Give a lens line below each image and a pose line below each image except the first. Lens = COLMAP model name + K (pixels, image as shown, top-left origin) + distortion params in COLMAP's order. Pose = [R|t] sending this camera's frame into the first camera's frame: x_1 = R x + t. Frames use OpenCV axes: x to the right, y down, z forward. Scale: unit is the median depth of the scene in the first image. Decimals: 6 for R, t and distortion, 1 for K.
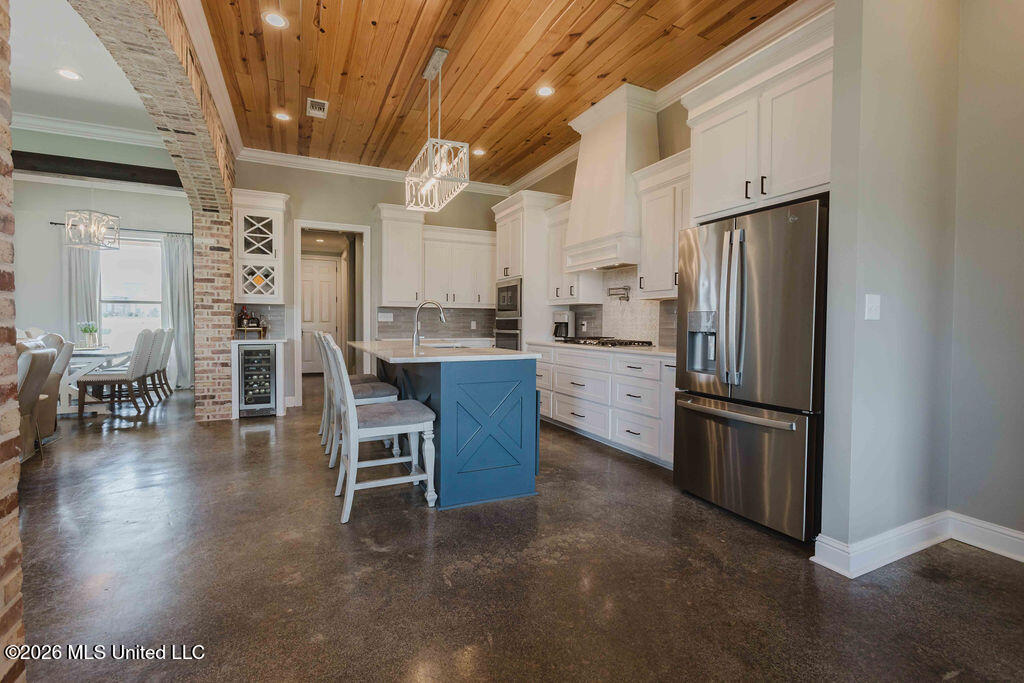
lens RADIAL K [[452.0, 0, 505.5], [0, 452.0, 335.0], [0, 0, 1]] dist [-0.018406, 0.012043]
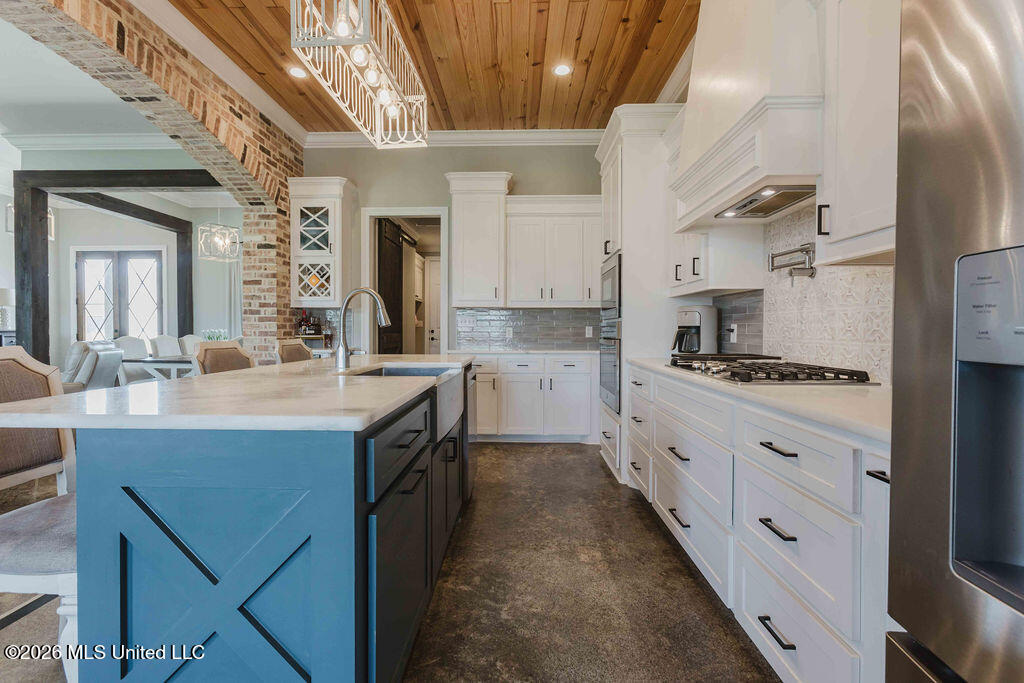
lens RADIAL K [[452.0, 0, 505.5], [0, 452.0, 335.0], [0, 0, 1]] dist [-0.018406, 0.012043]
pose [[0.892420, 0.000983, -0.451205, 0.182116], [-0.007851, 0.999880, -0.013349, -0.008454], [0.451138, 0.015455, 0.892320, 0.422238]]
